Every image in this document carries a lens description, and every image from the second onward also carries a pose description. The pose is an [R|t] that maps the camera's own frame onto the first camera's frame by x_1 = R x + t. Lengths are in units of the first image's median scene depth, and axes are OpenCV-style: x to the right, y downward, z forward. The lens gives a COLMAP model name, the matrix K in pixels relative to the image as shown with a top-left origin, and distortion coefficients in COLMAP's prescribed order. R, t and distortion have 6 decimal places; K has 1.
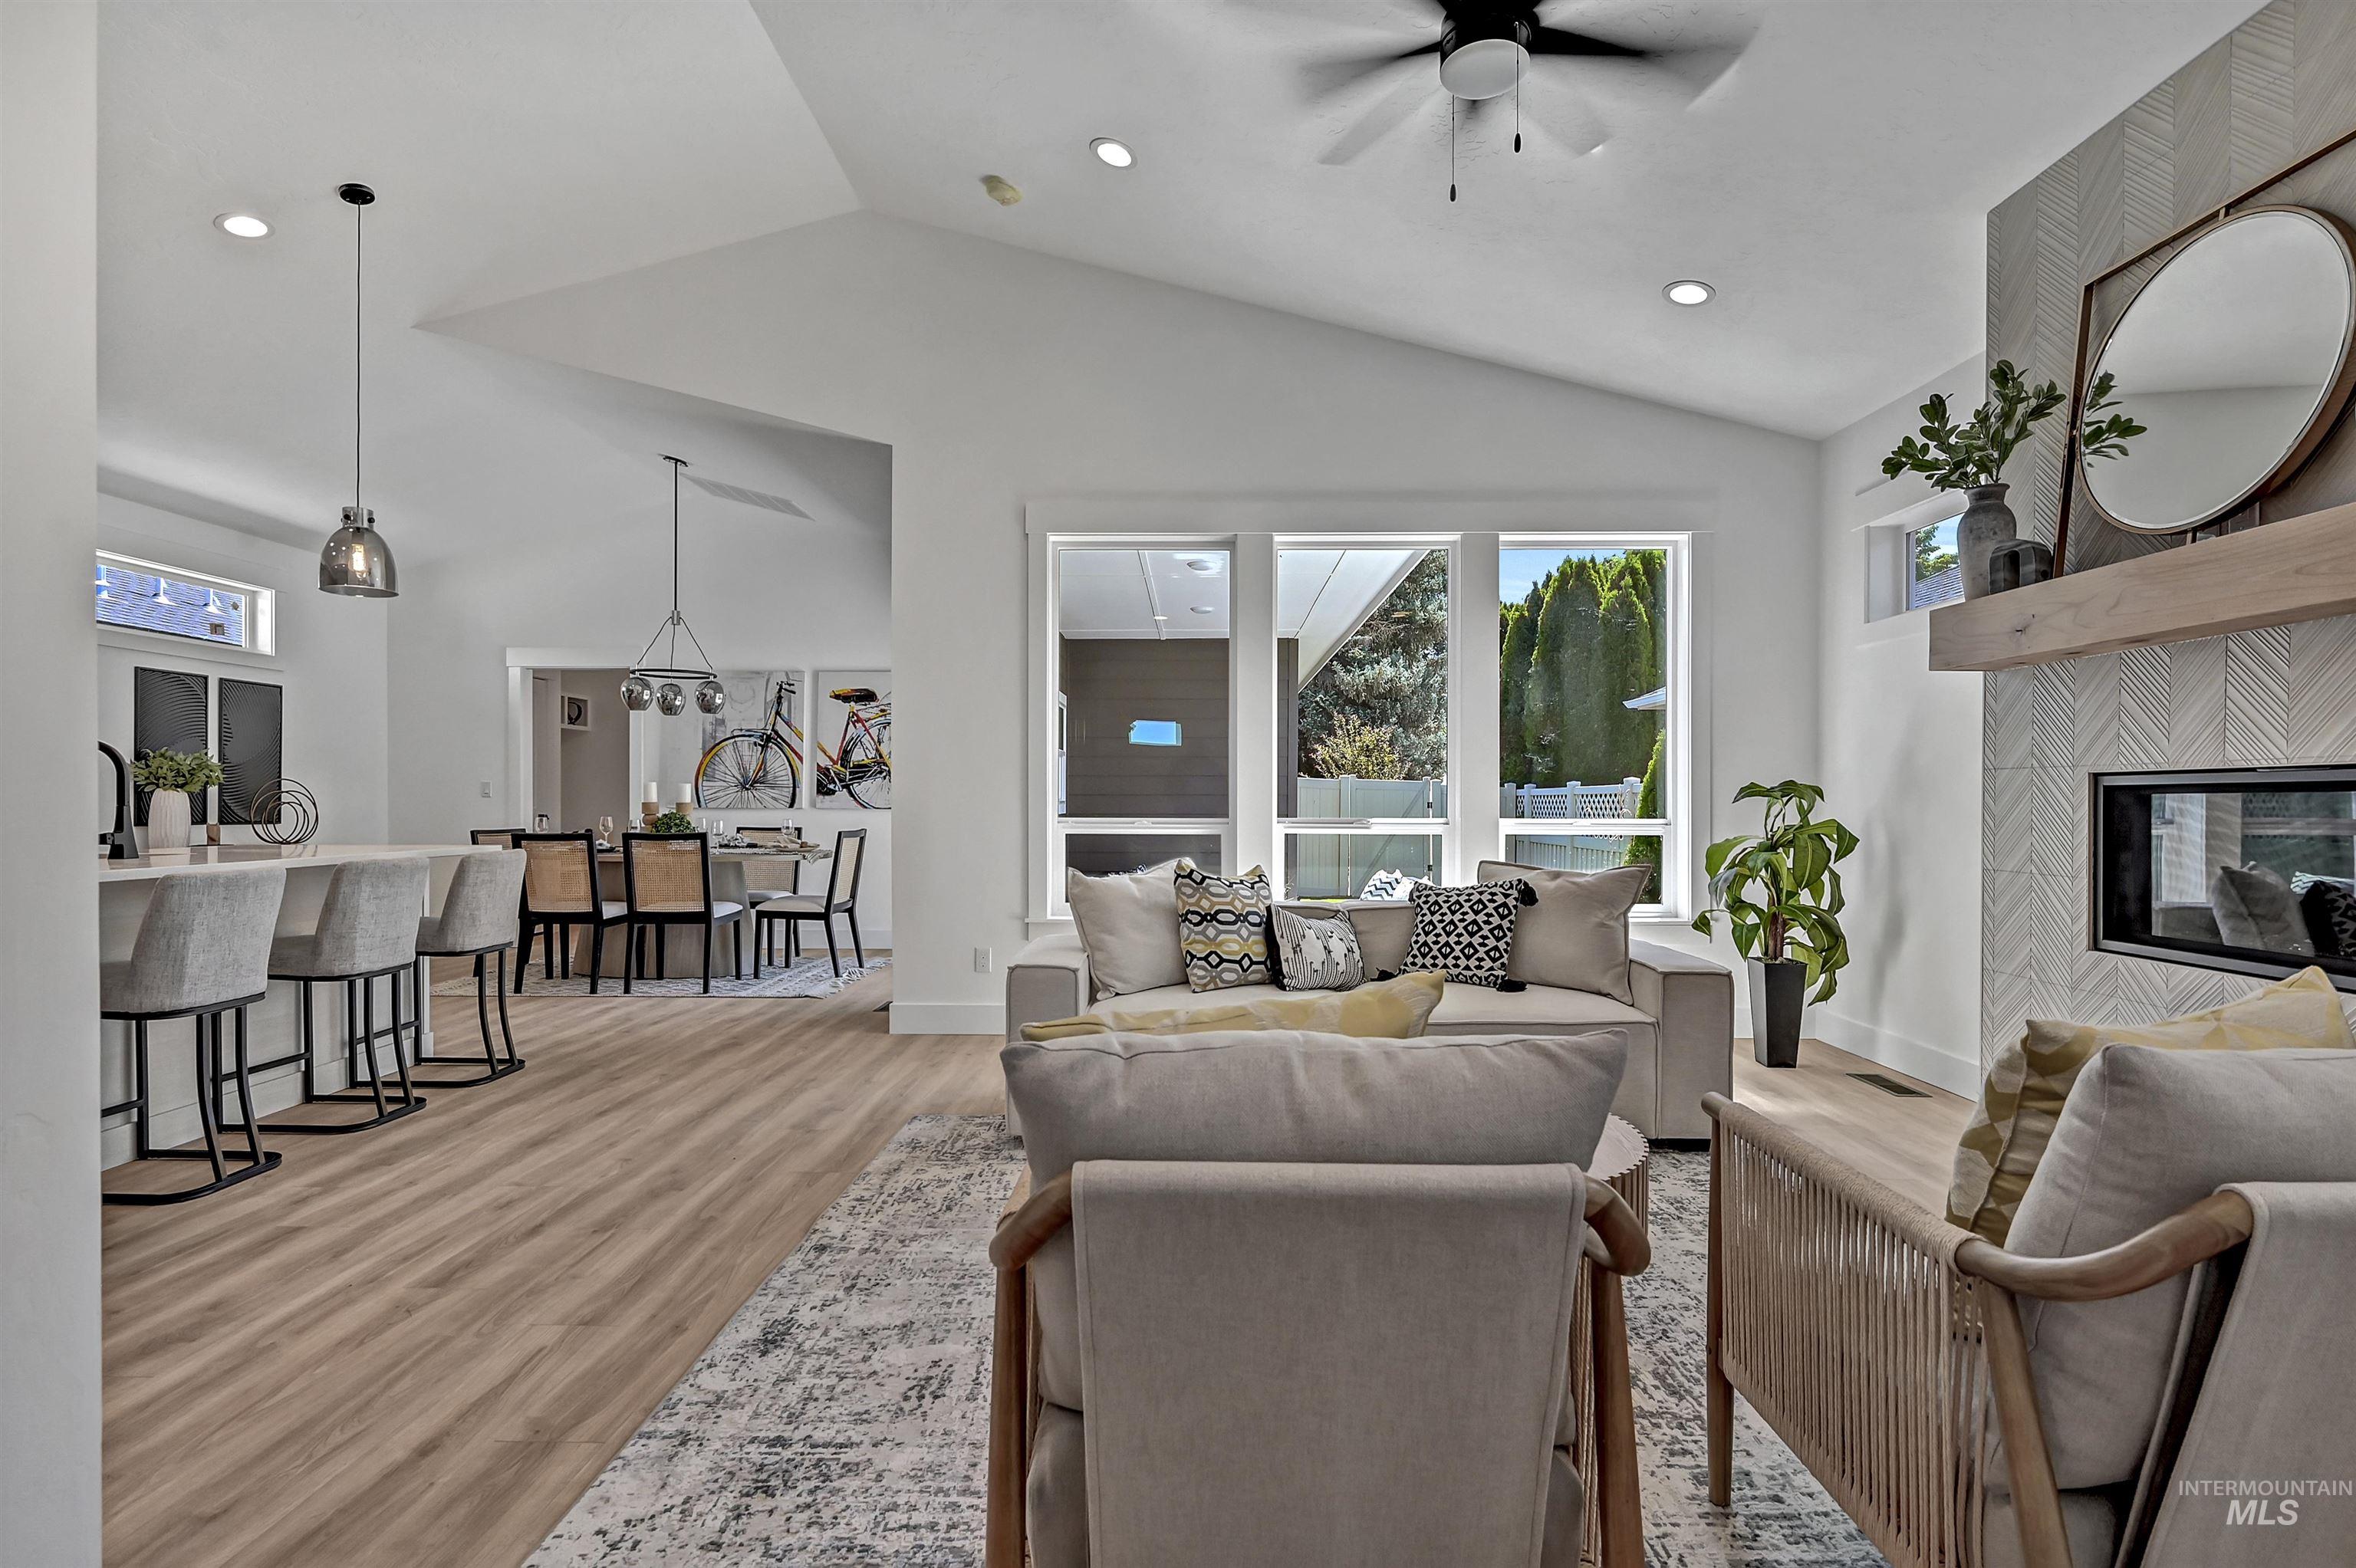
lens RADIAL K [[1129.1, 0, 1173.4], [0, 1129.1, 800.9], [0, 0, 1]] dist [-0.000476, 0.000182]
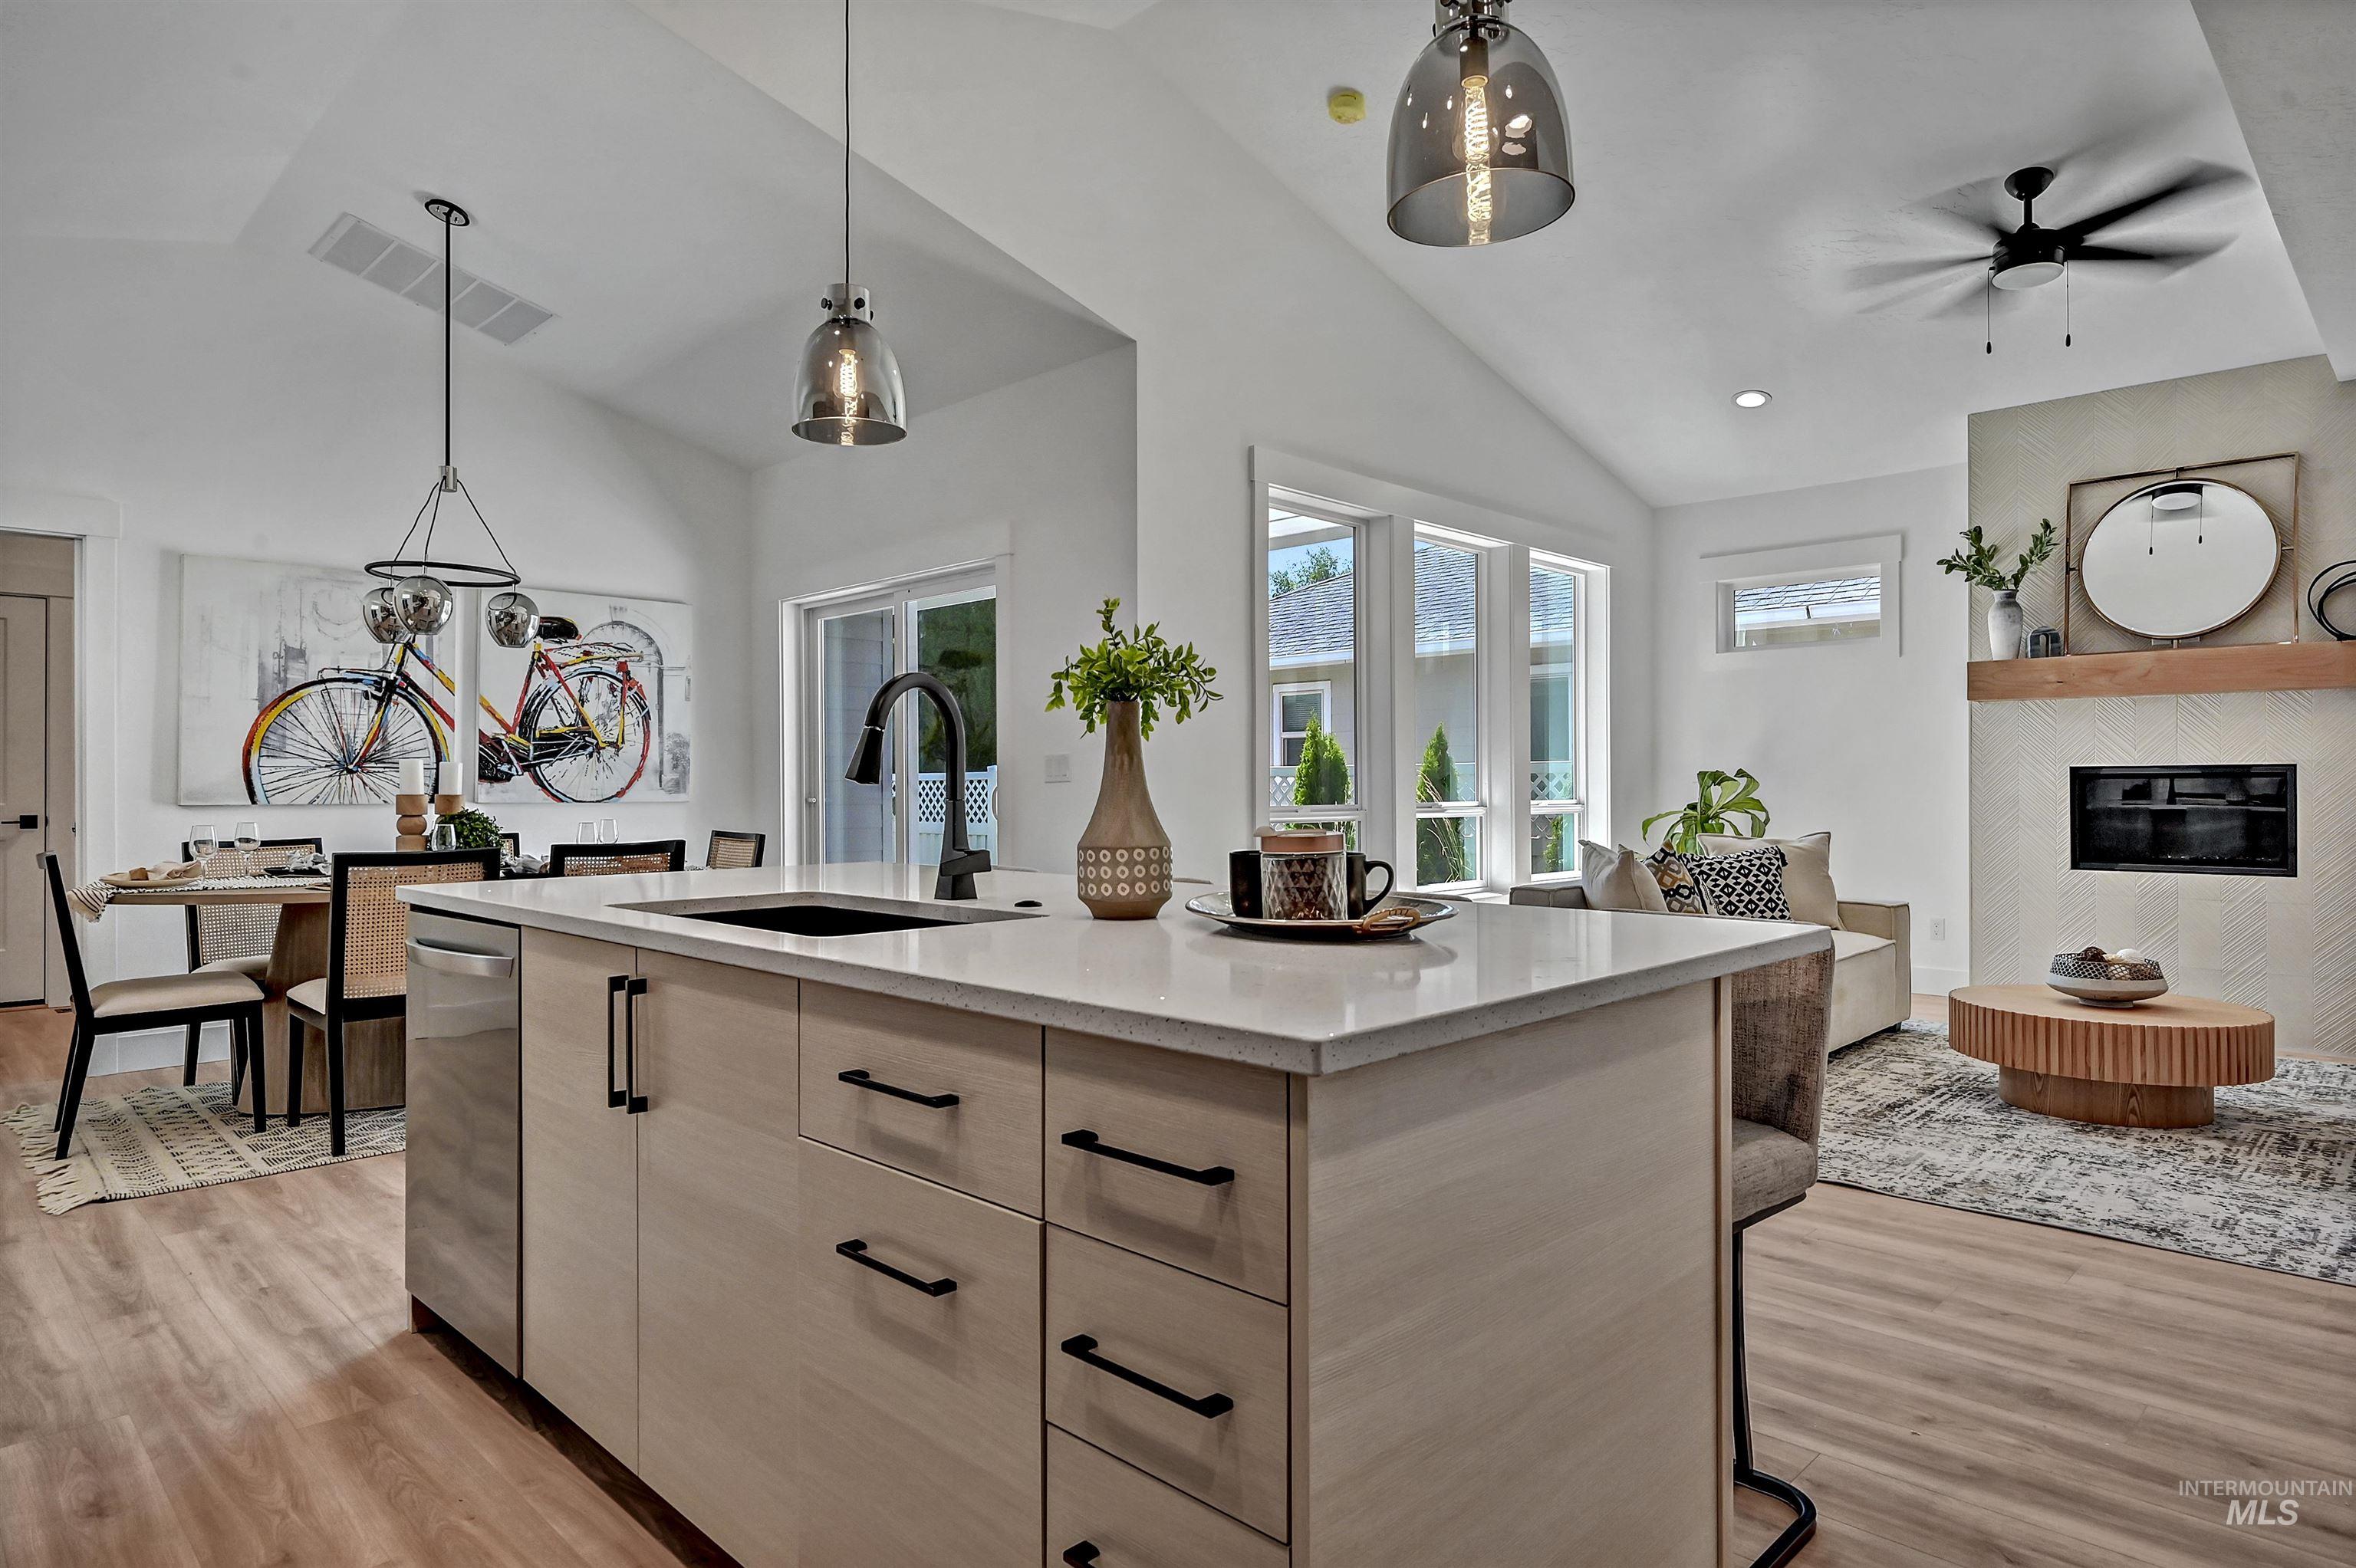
lens RADIAL K [[1339.2, 0, 1169.5], [0, 1339.2, 785.3], [0, 0, 1]] dist [-0.003689, -0.001117]
pose [[0.688181, -0.003937, 0.725529, -0.926005], [0.005018, 0.999987, 0.000667, -0.002639], [-0.725522, 0.003182, 0.688192, 0.338550]]
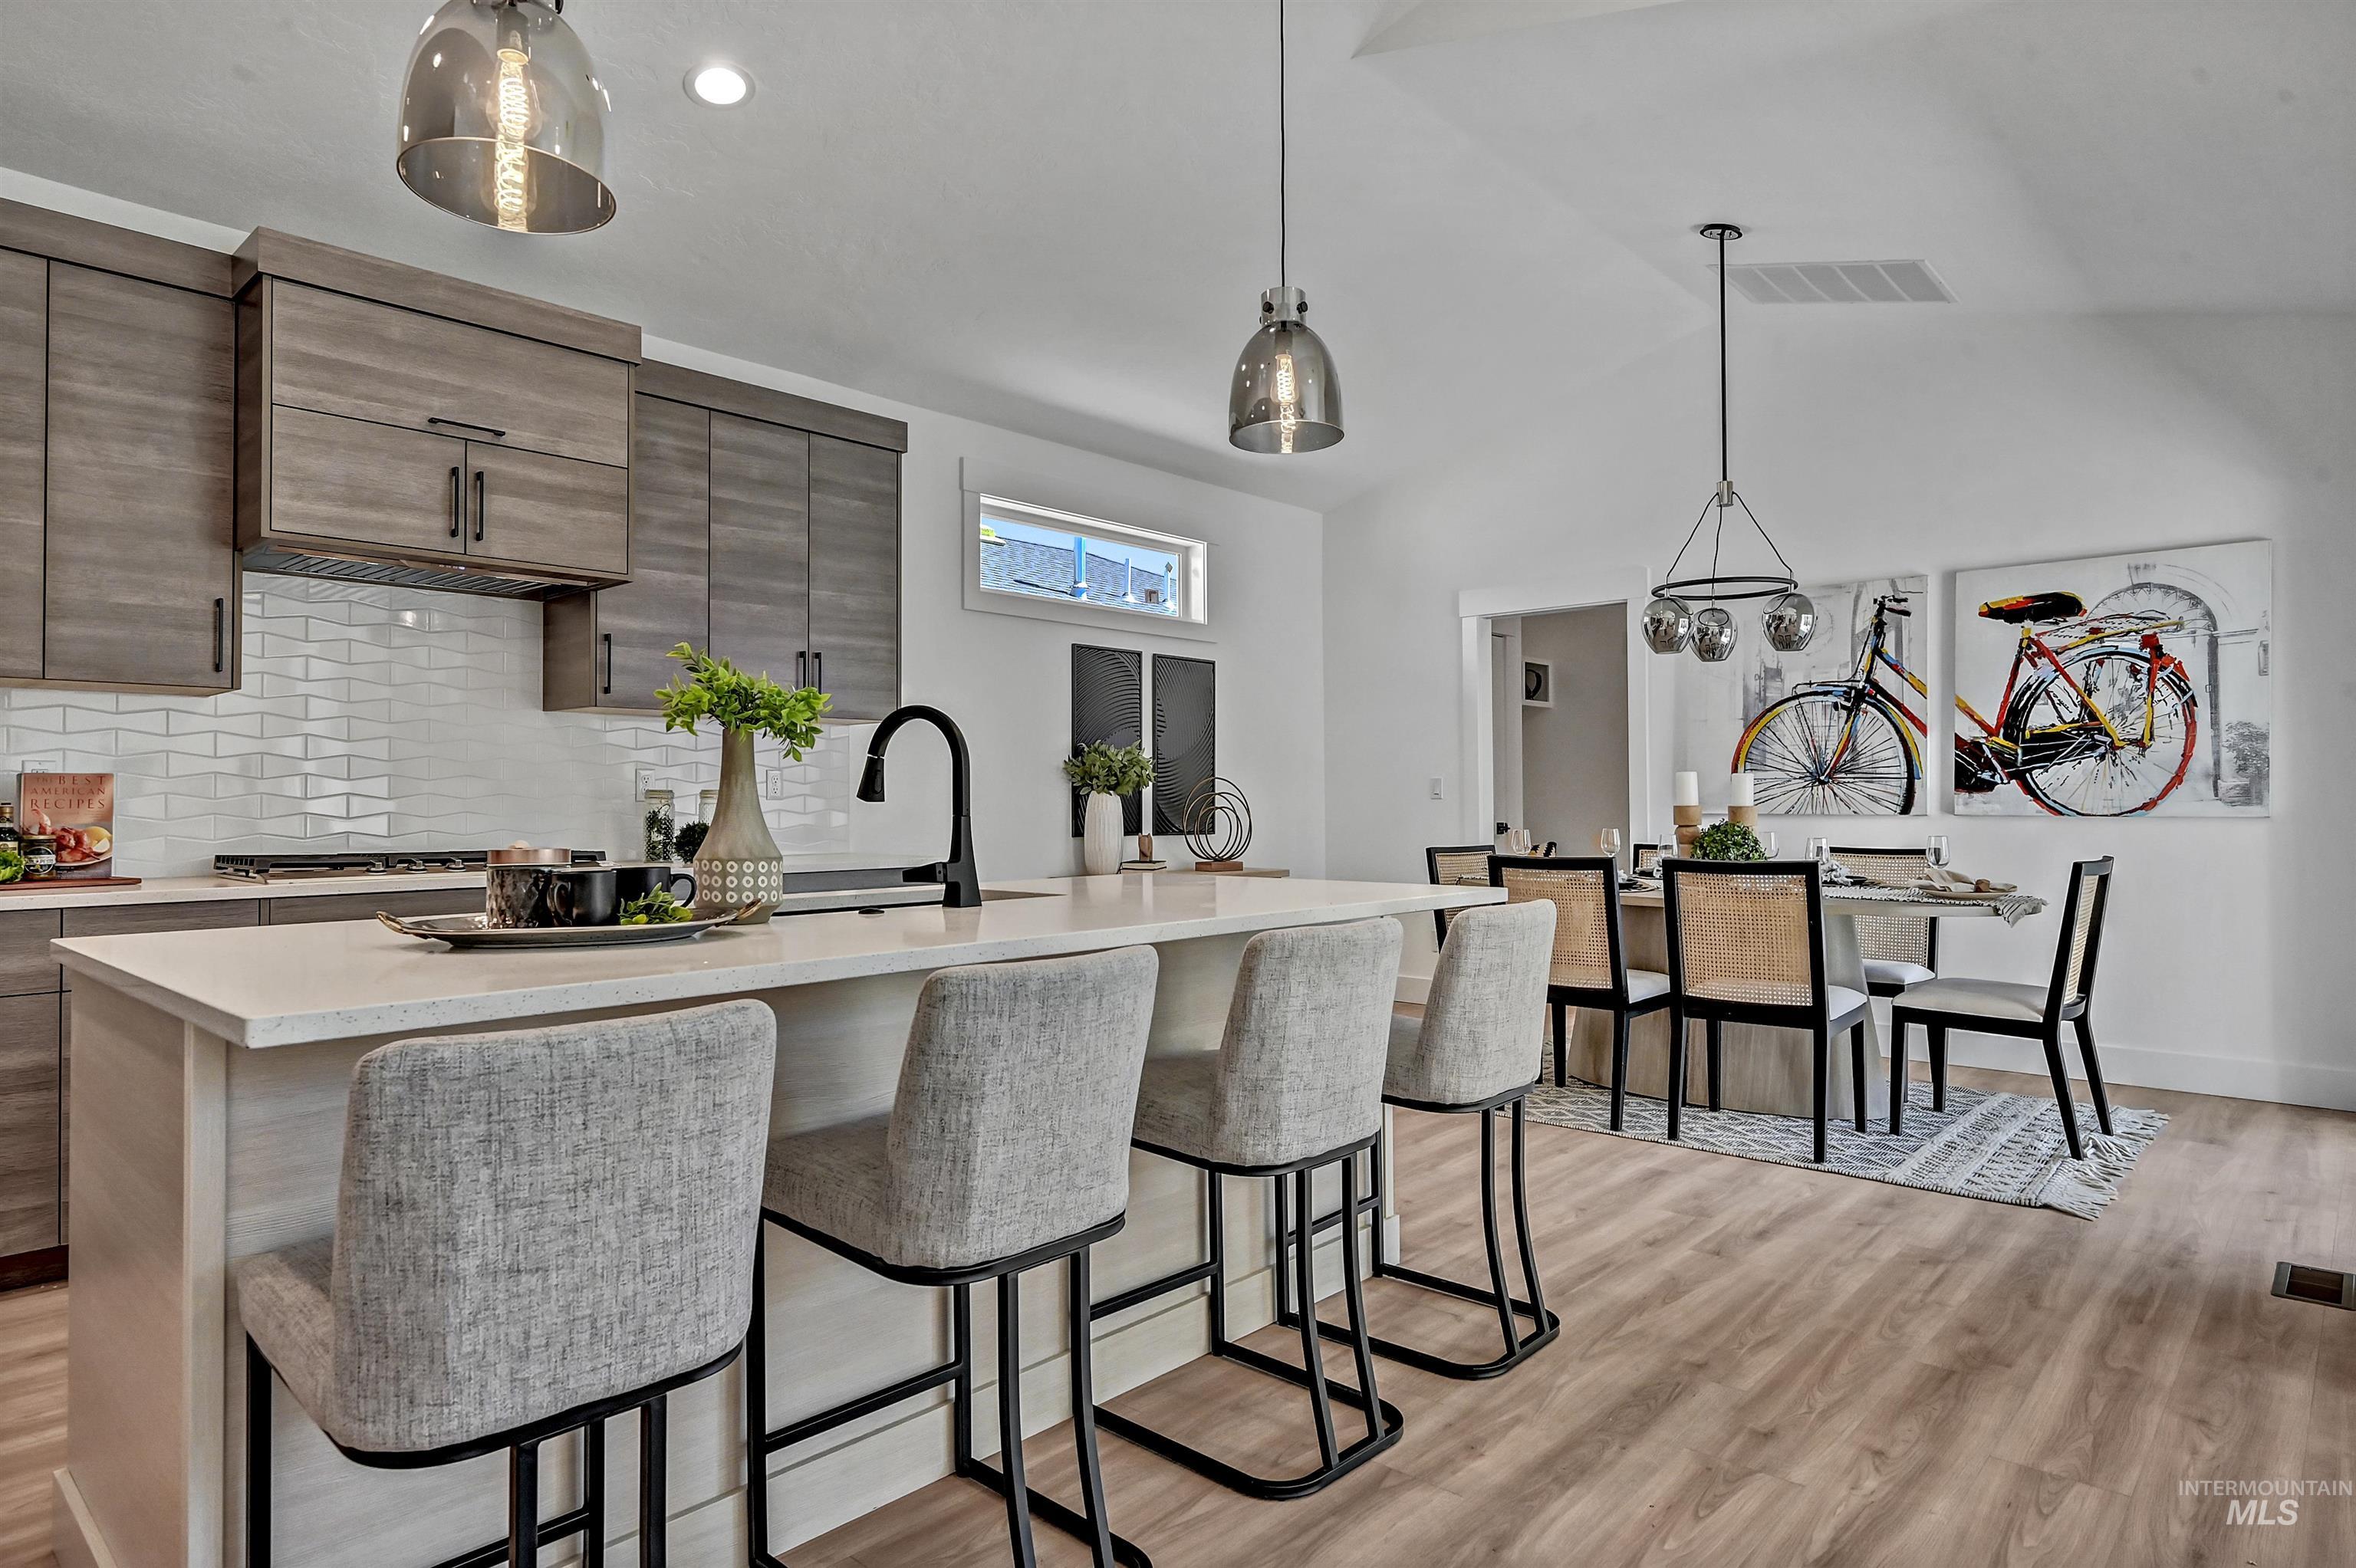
lens RADIAL K [[1323.5, 0, 1169.7], [0, 1323.5, 777.1], [0, 0, 1]] dist [-0.001894, -0.000822]
pose [[0.750586, -0.017913, -0.660530, -0.273889], [0.005489, 0.999767, -0.020875, -0.000866], [0.660750, 0.012042, 0.750510, 0.386855]]
